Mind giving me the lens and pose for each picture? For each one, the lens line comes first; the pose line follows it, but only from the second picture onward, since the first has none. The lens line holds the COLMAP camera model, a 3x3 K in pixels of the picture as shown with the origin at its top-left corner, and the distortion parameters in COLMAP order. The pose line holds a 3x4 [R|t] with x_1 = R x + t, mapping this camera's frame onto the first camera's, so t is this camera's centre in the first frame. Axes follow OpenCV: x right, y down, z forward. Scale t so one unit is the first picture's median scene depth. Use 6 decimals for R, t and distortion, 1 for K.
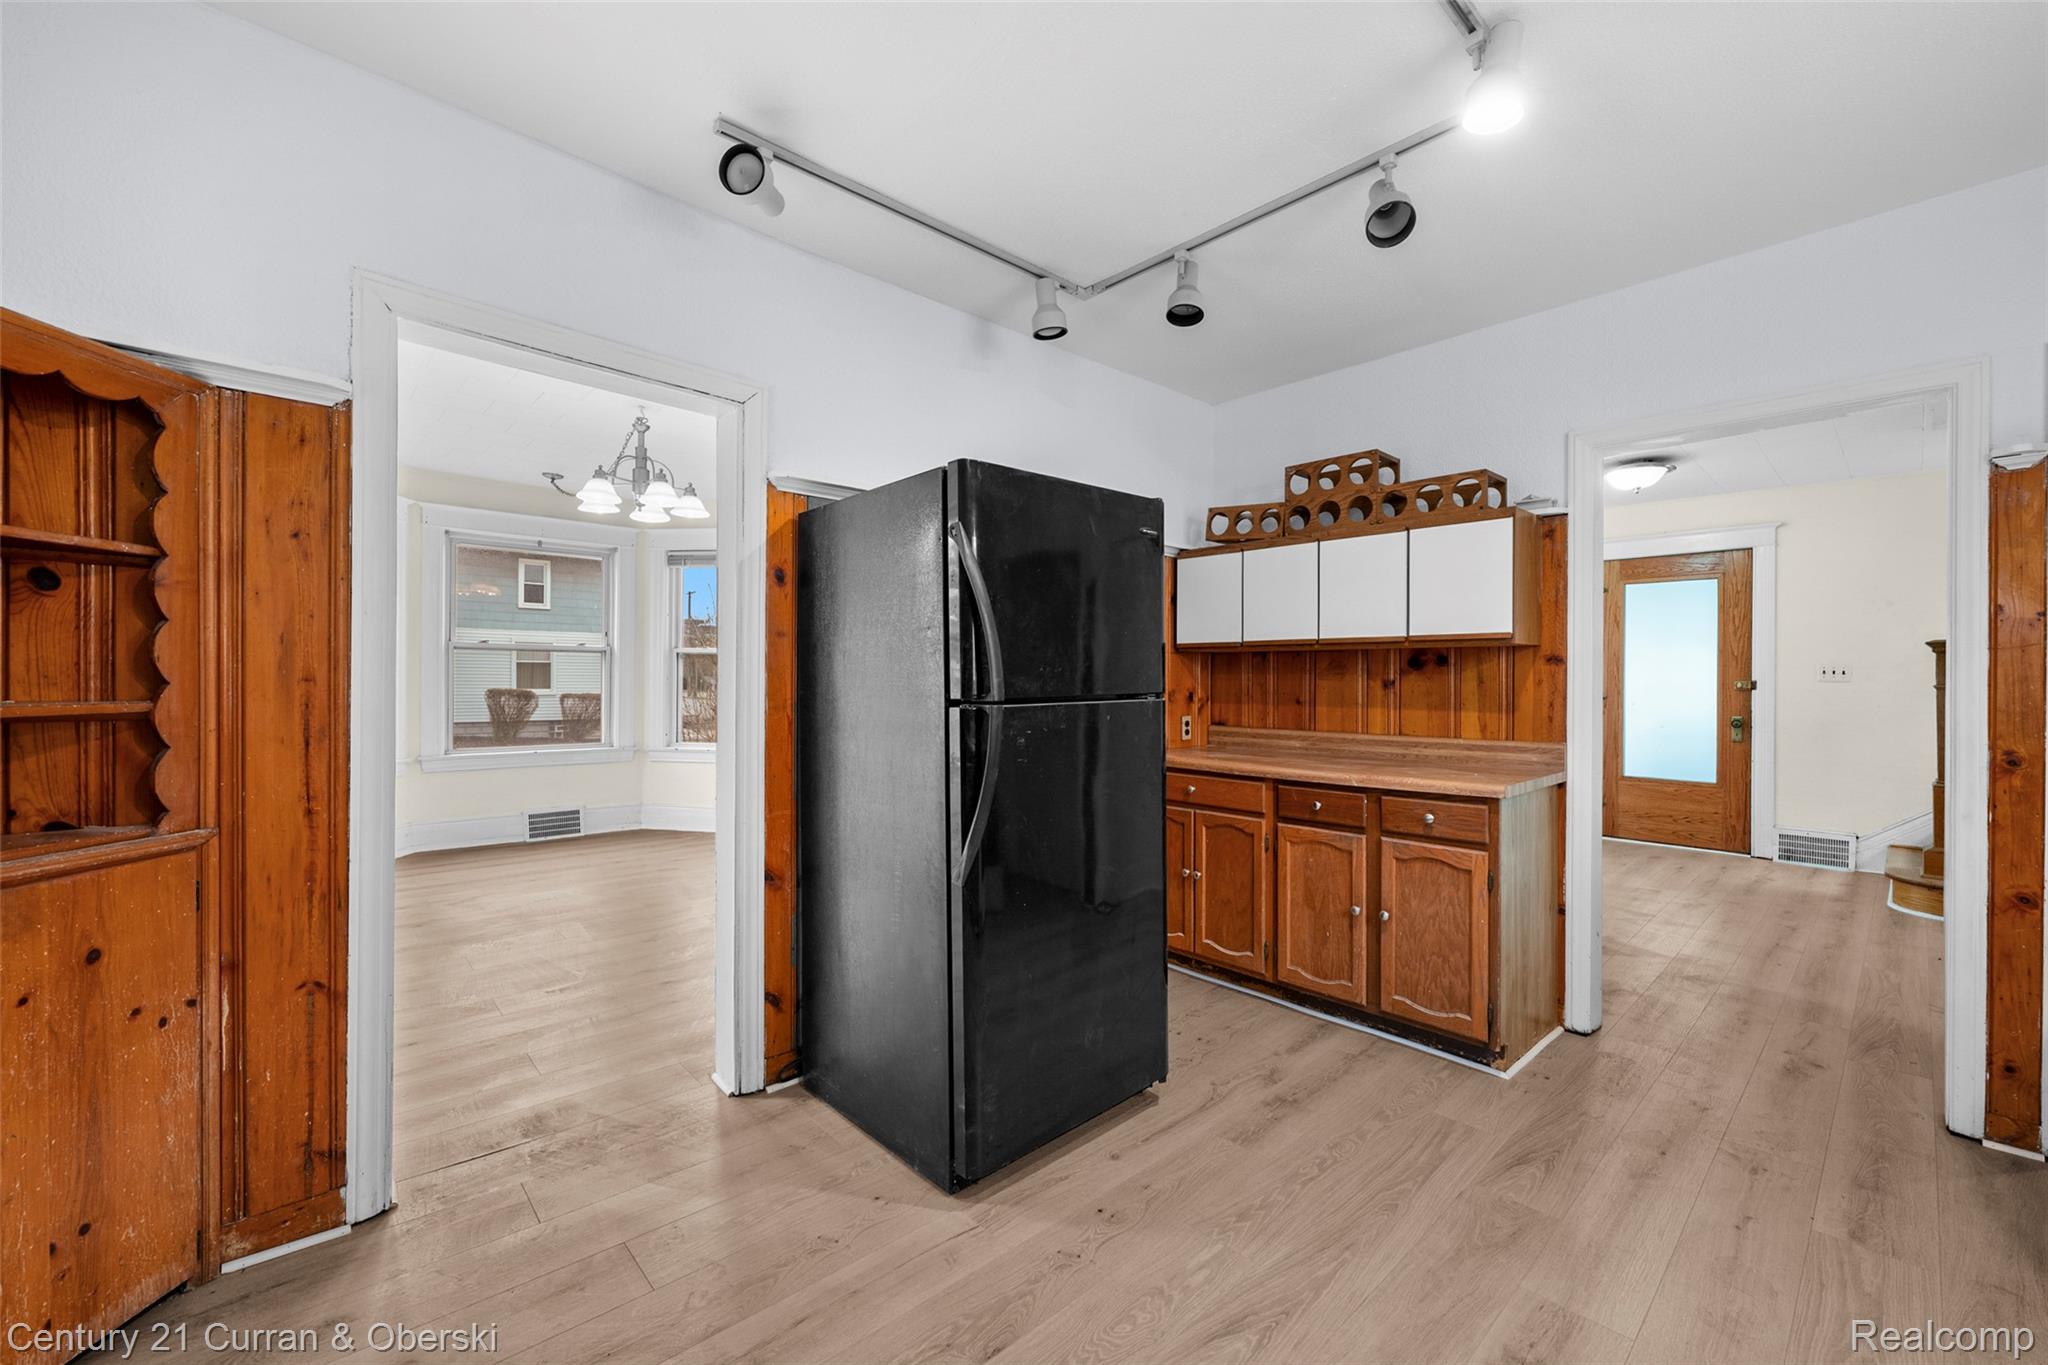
lens RADIAL K [[817.3, 0, 1024.0], [0, 817.3, 682.5], [0, 0, 1]] dist [-0.001602, -0.000190]
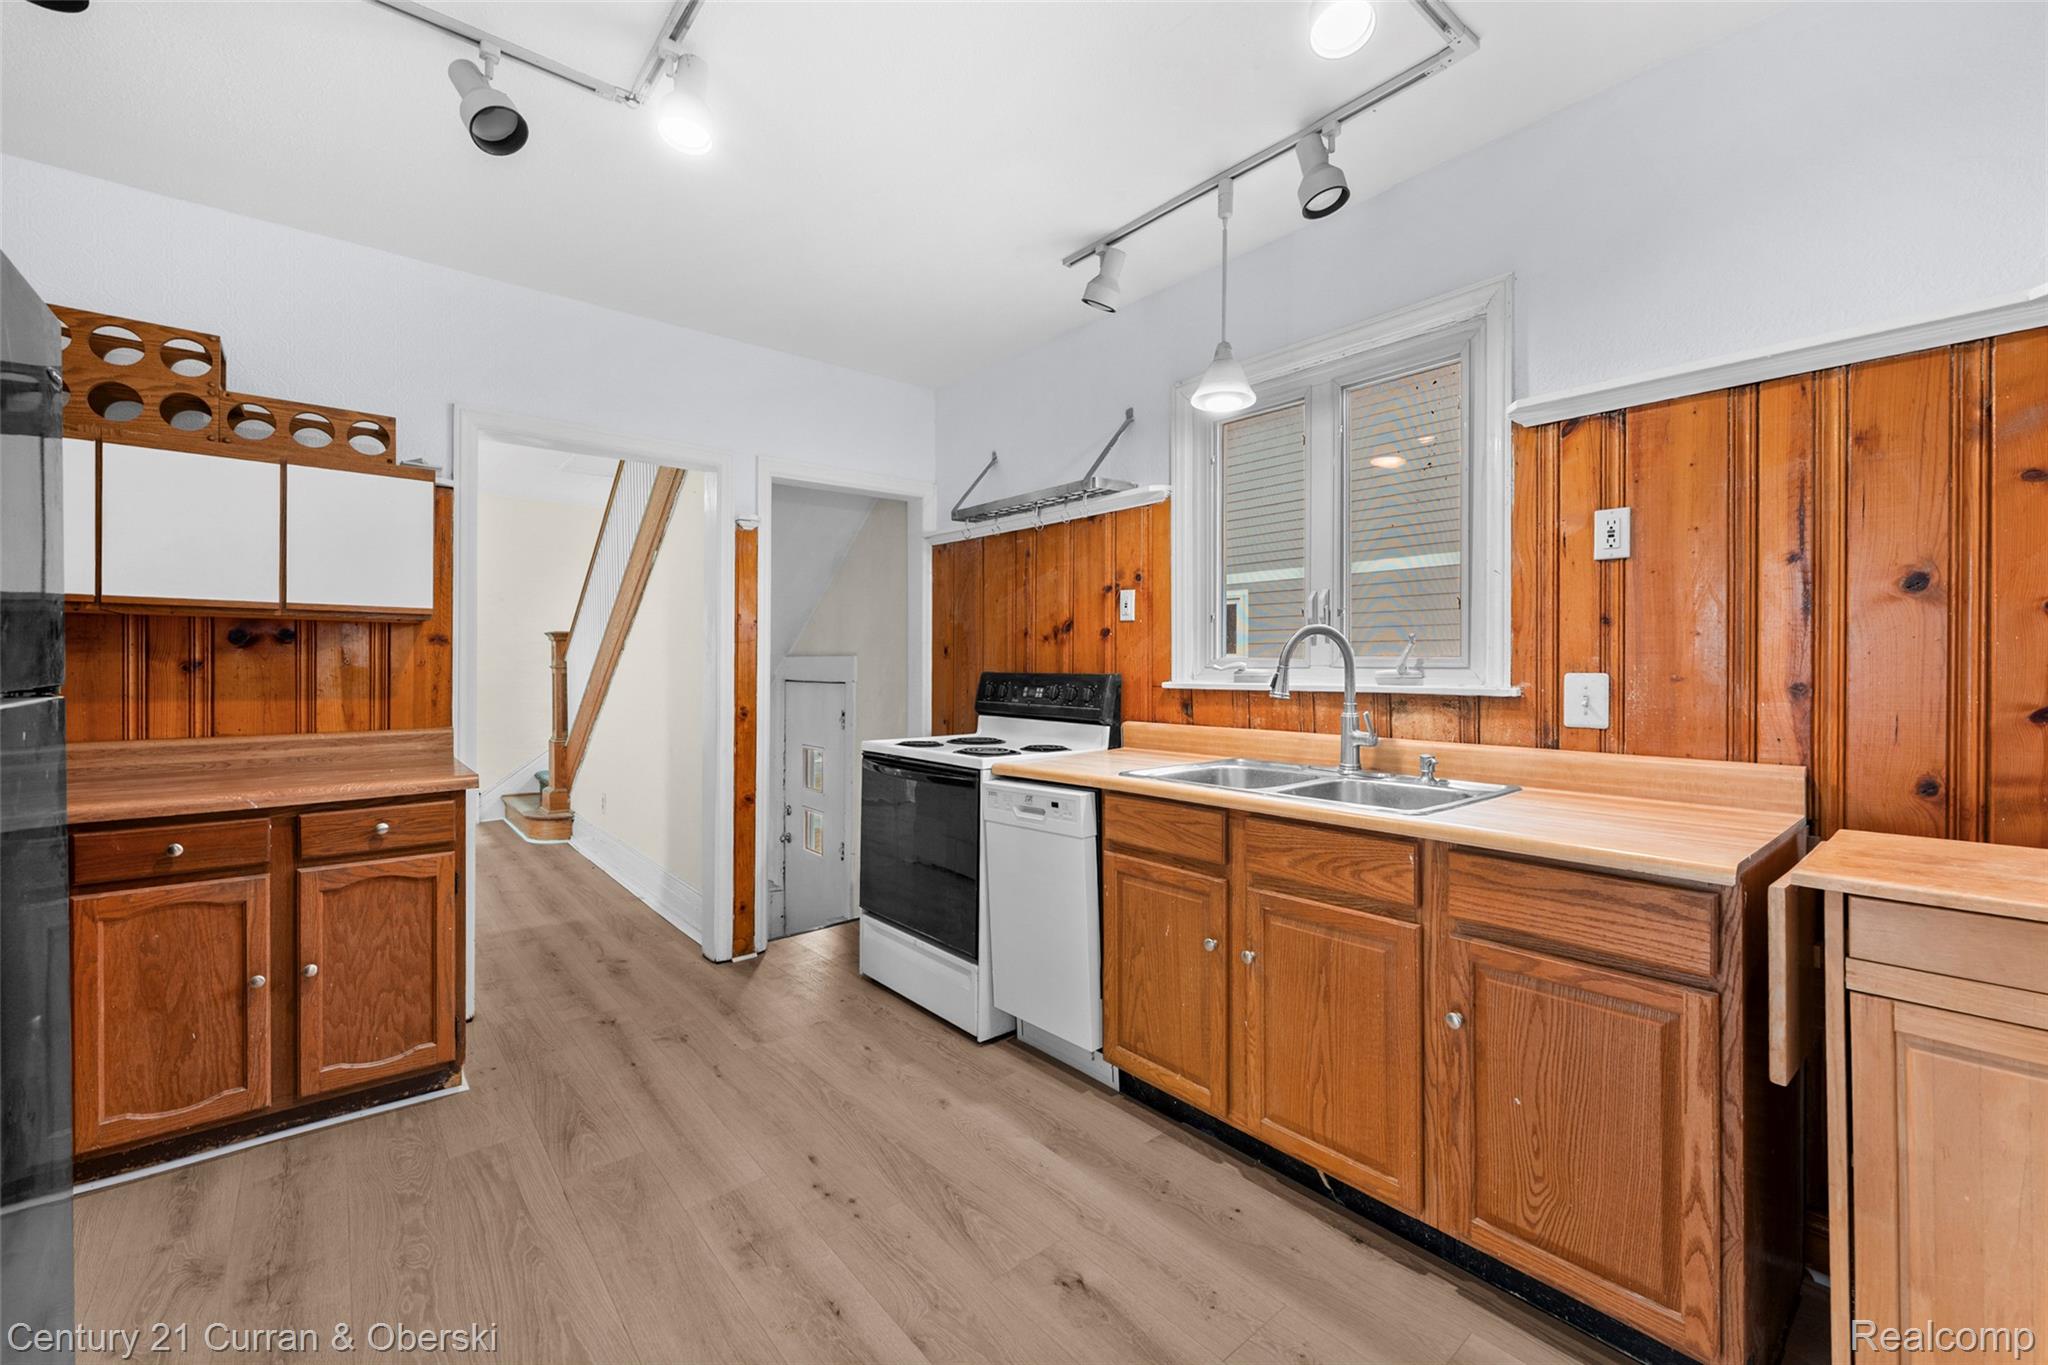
lens RADIAL K [[833.5, 0, 1028.4], [0, 833.5, 674.0], [0, 0, 1]] dist [-0.000018, 0.000070]
pose [[0.044335, -0.013682, 0.998923, -0.294336], [0.000395, 0.999906, 0.013678, -0.001096], [-0.999017, -0.000212, 0.044337, 0.290621]]
